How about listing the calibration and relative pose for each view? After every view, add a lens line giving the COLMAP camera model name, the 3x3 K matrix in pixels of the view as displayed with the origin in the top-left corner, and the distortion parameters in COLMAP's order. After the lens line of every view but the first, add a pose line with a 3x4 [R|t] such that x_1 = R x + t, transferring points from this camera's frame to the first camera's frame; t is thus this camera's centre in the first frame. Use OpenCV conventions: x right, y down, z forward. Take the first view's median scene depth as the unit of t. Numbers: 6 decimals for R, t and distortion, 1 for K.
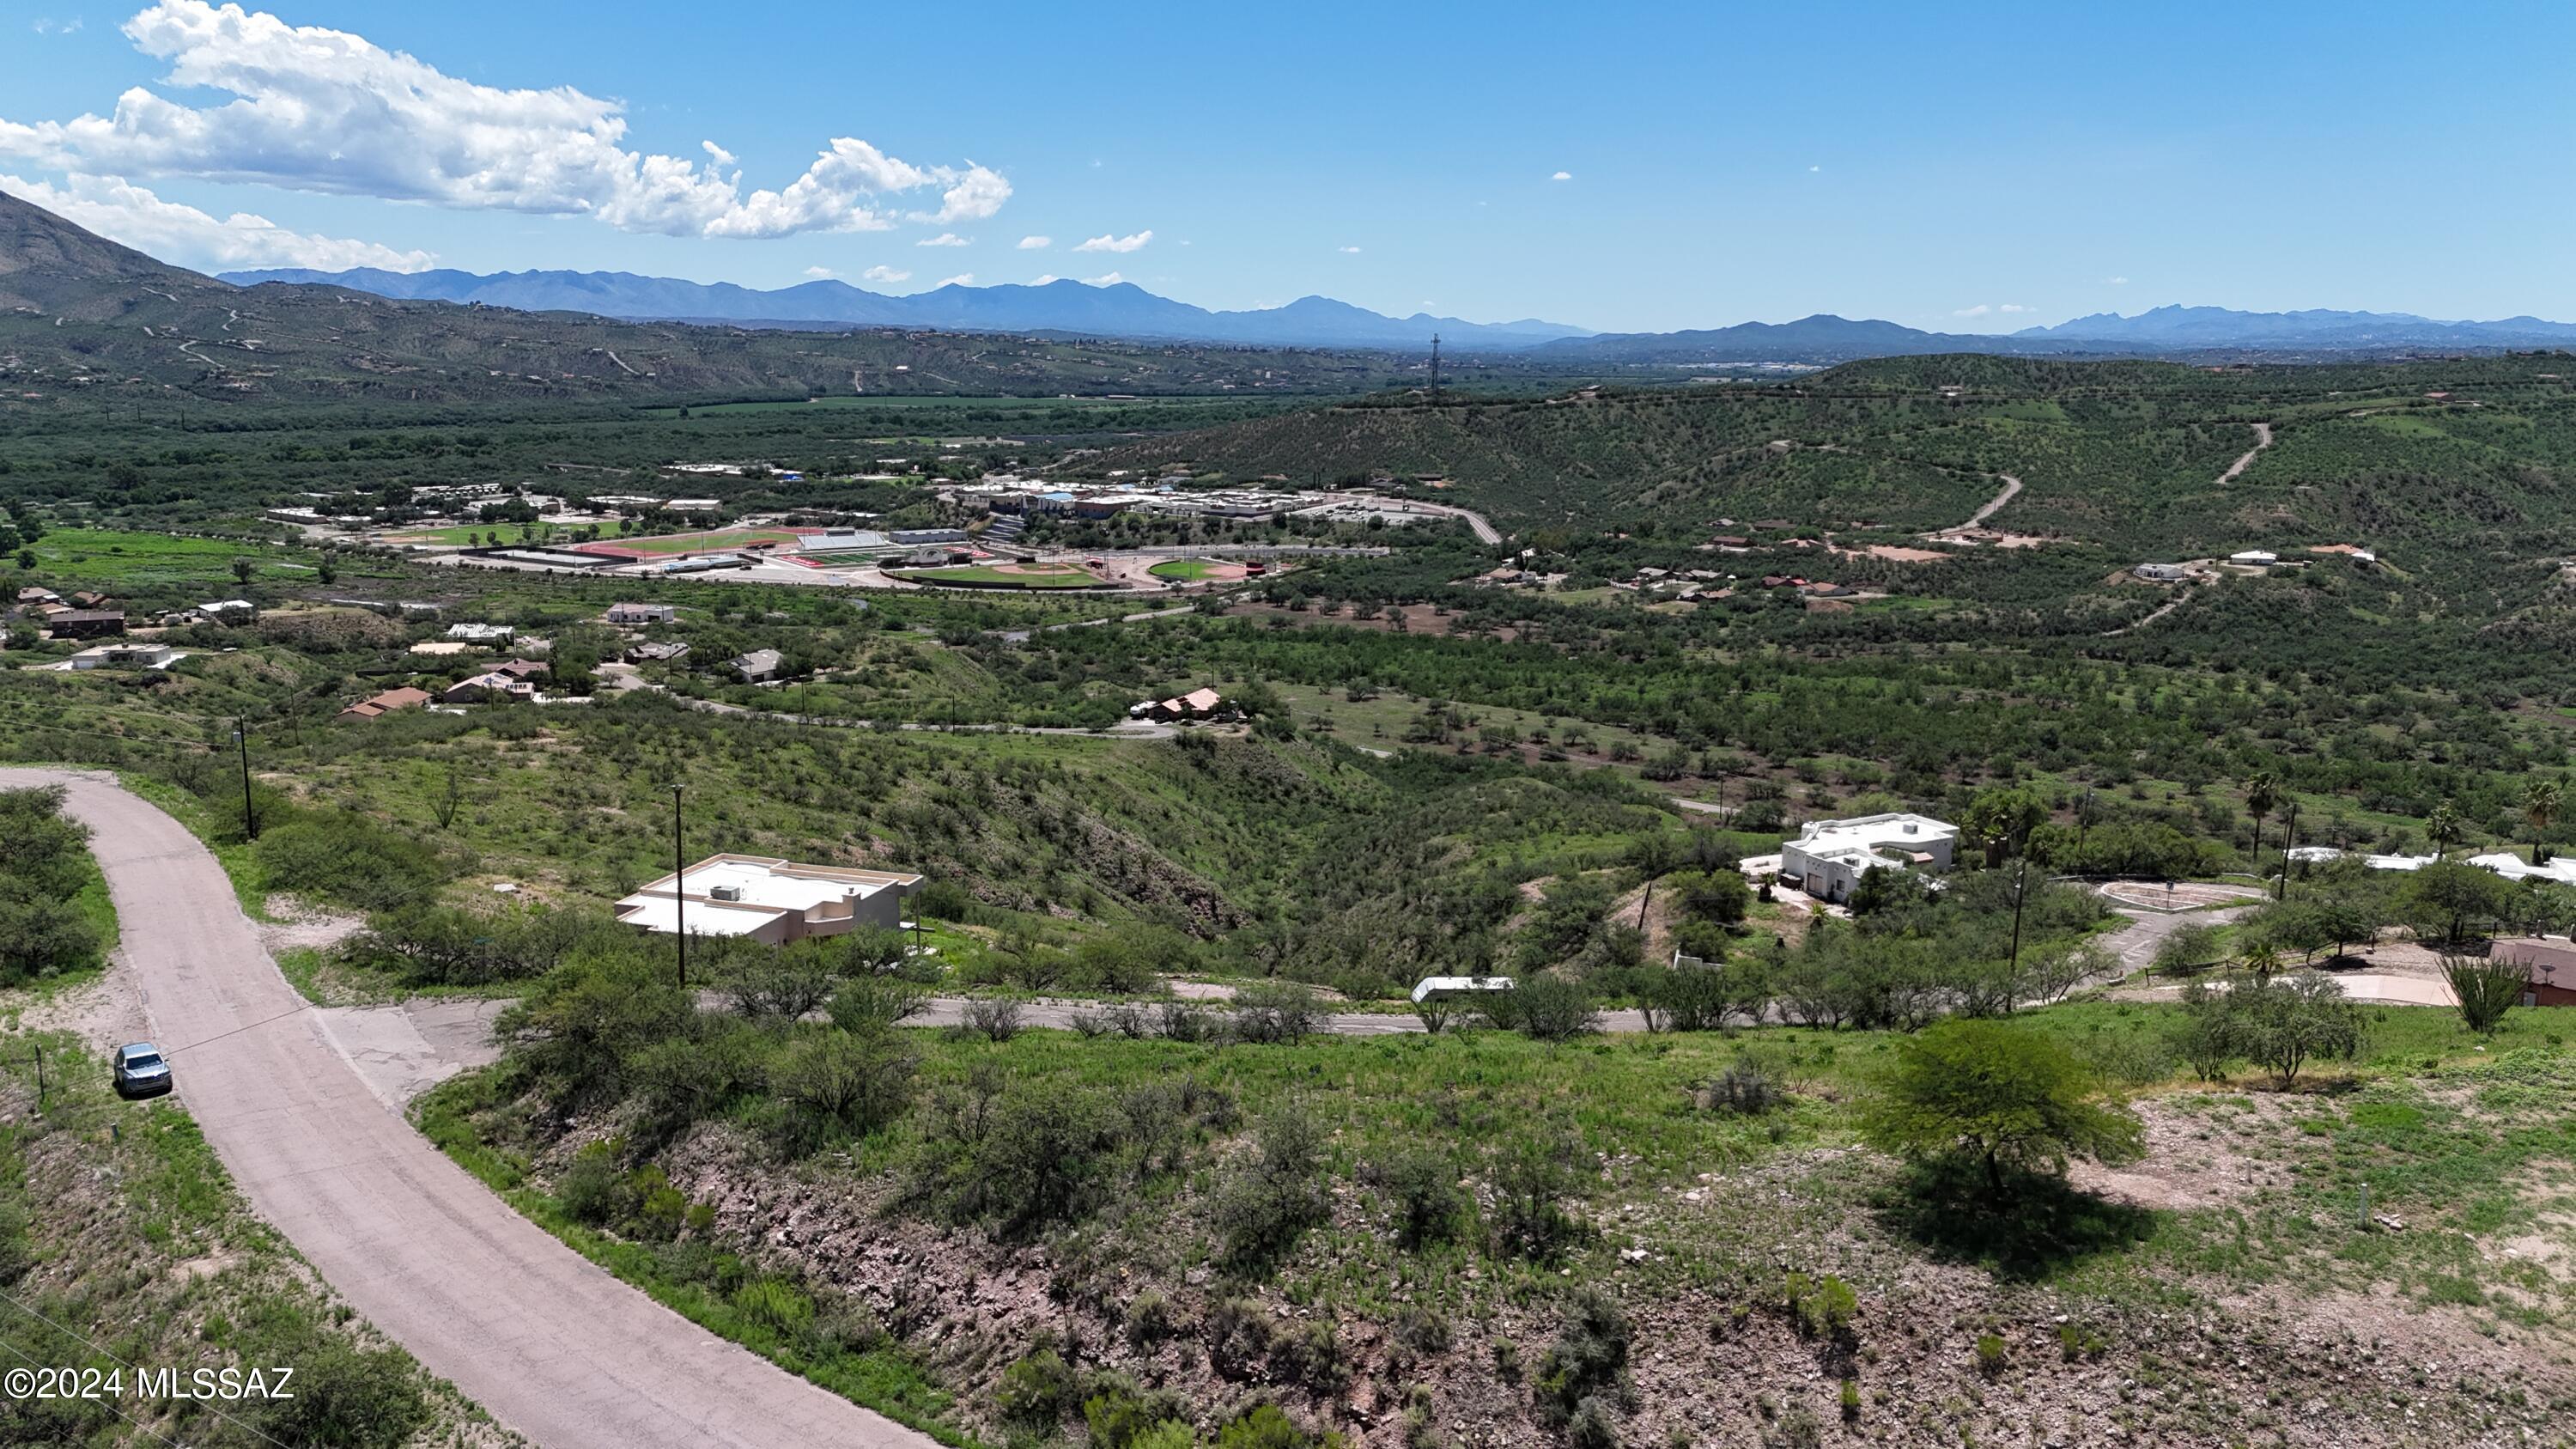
lens RADIAL K [[1861.7, 0, 1271.2], [0, 1861.7, 770.5], [0, 0, 1]] dist [0.102984, -0.108611]
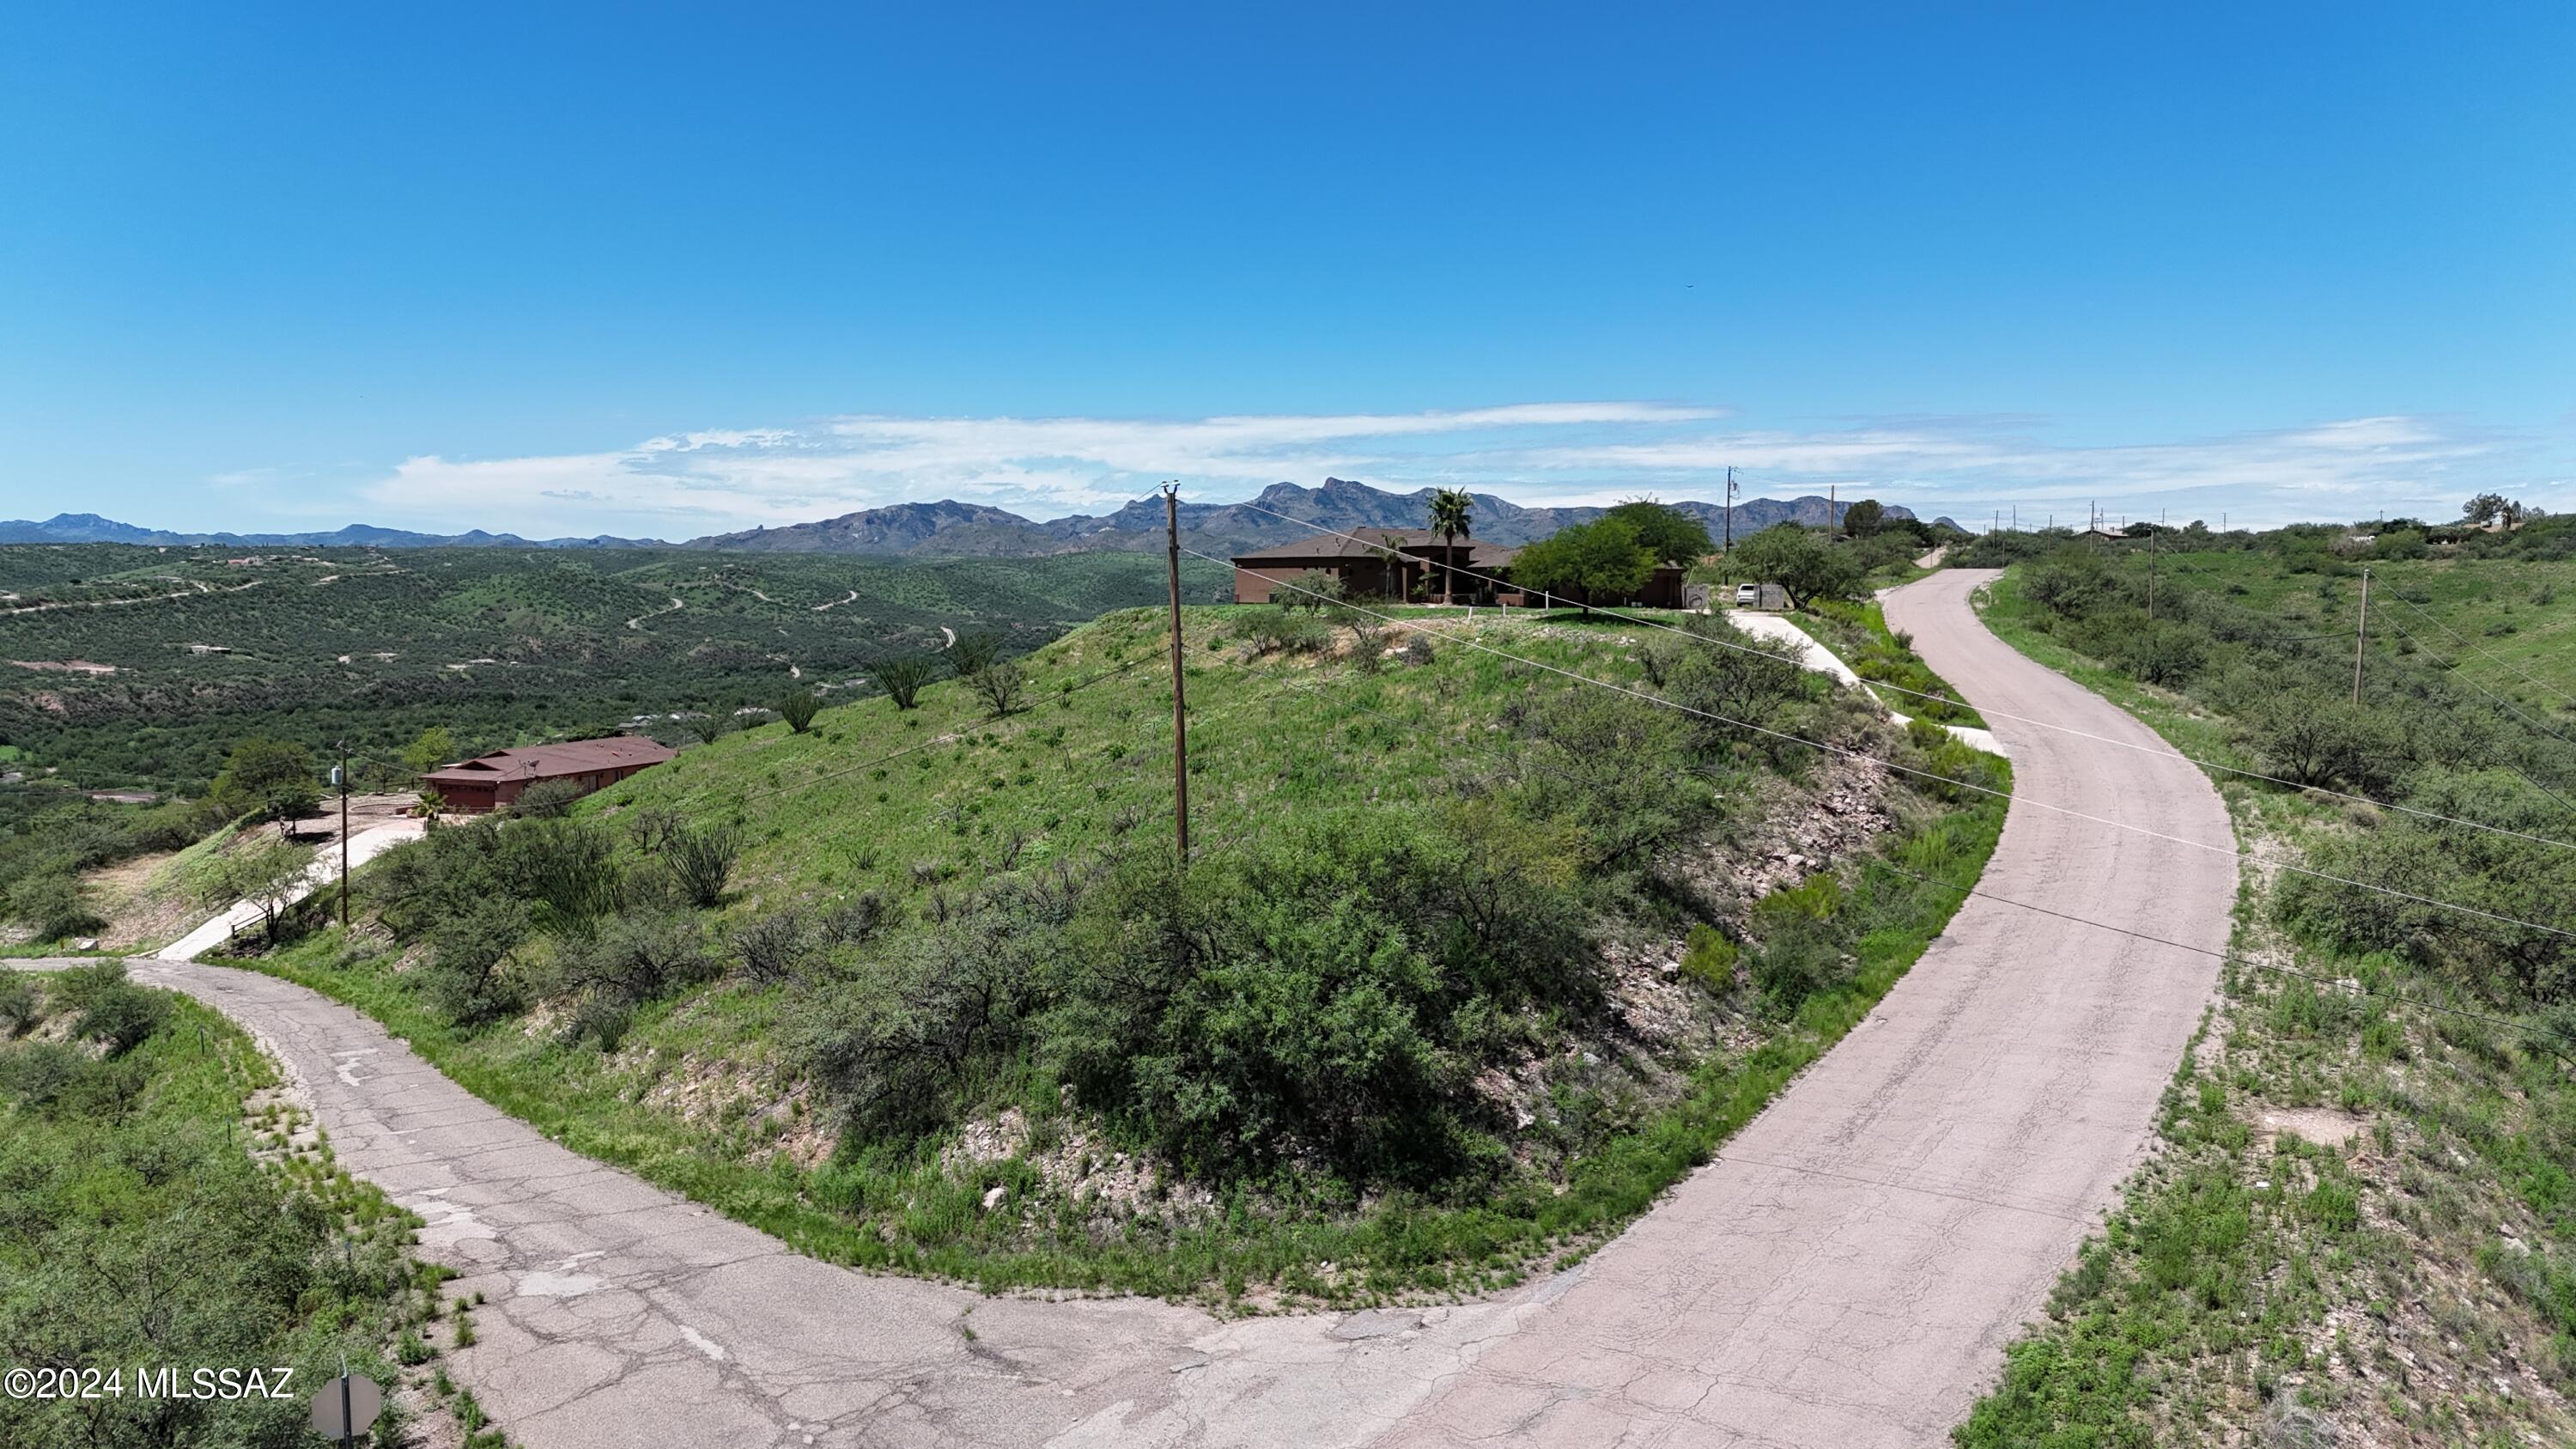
lens RADIAL K [[1876.3, 0, 1288.2], [0, 1876.3, 738.9], [0, 0, 1]] dist [0.080552, -0.076210]
pose [[-0.295914, -0.086205, 0.951317, -0.074566], [0.202470, 0.967629, 0.150663, 0.000384], [-0.933510, 0.237197, -0.268881, 0.105372]]
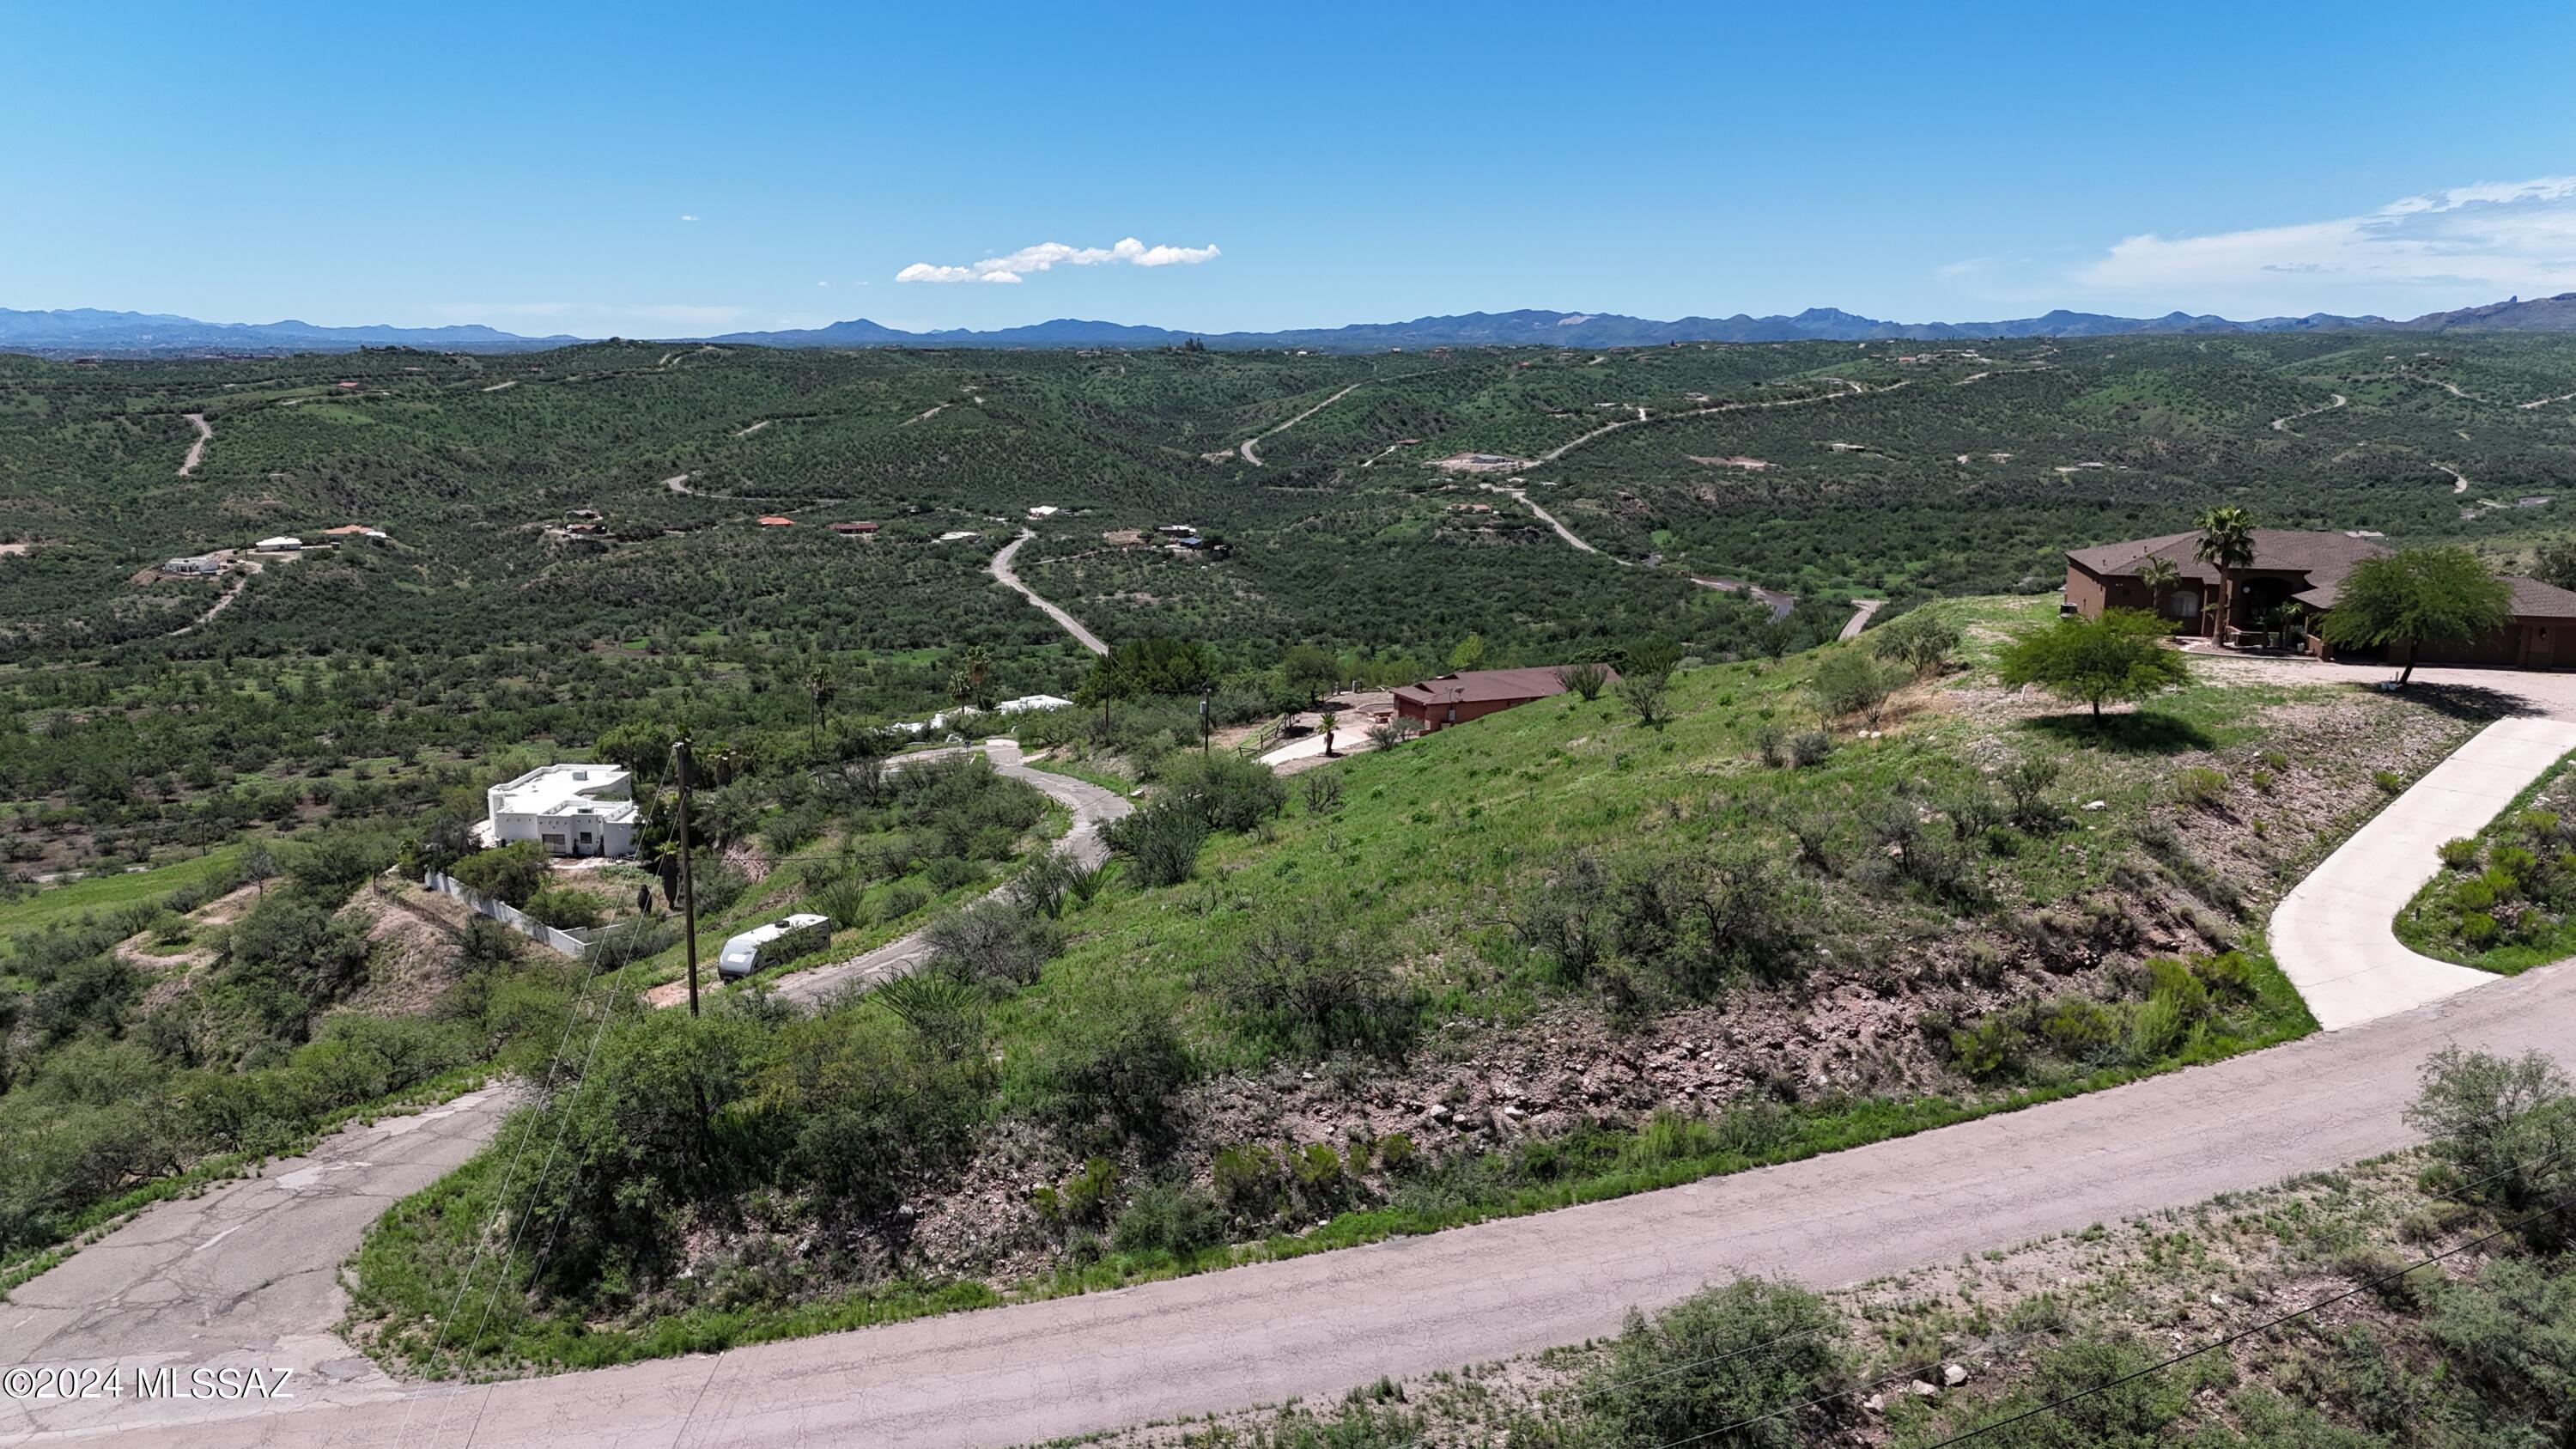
lens RADIAL K [[1868.3, 0, 1292.2], [0, 1868.3, 769.6], [0, 0, 1]] dist [0.087341, -0.088462]
pose [[0.504183, -0.186838, 0.843143, -0.072498], [0.187831, 0.976668, 0.104107, -0.001169], [-0.842923, 0.105879, 0.527514, 0.044082]]
